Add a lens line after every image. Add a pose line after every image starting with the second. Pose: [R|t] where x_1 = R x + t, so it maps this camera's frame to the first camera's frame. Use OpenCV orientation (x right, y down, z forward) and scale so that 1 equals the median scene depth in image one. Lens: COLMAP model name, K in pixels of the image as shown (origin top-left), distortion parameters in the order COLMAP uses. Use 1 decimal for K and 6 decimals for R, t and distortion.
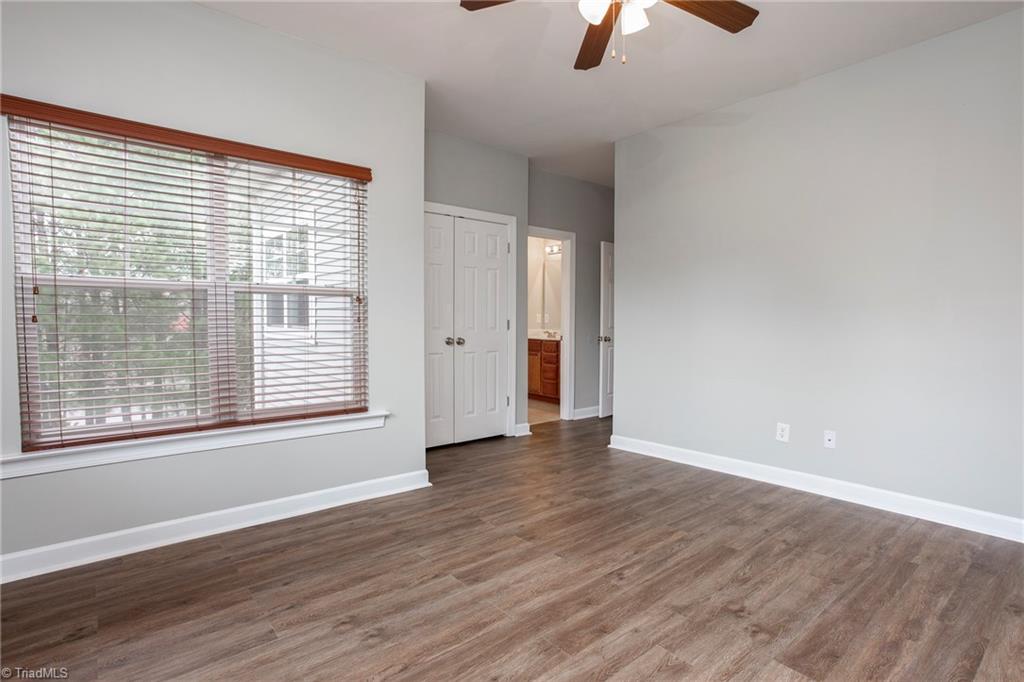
lens RADIAL K [[506.1, 0, 508.3], [0, 506.1, 326.6], [0, 0, 1]] dist [-0.001408, 0.000994]
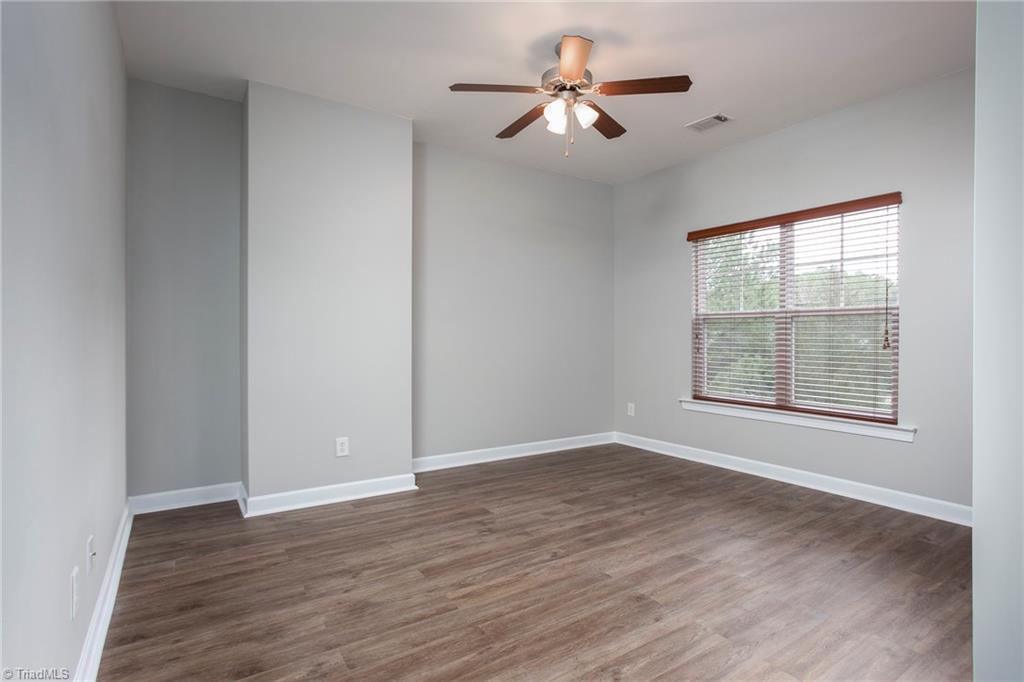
lens RADIAL K [[506.1, 0, 508.3], [0, 506.1, 326.6], [0, 0, 1]] dist [-0.001408, 0.000994]
pose [[-0.993213, -0.006316, 0.116141, 0.194081], [-0.006840, 0.999968, -0.004120, -0.025956], [-0.116111, -0.004886, -0.993224, 2.156816]]
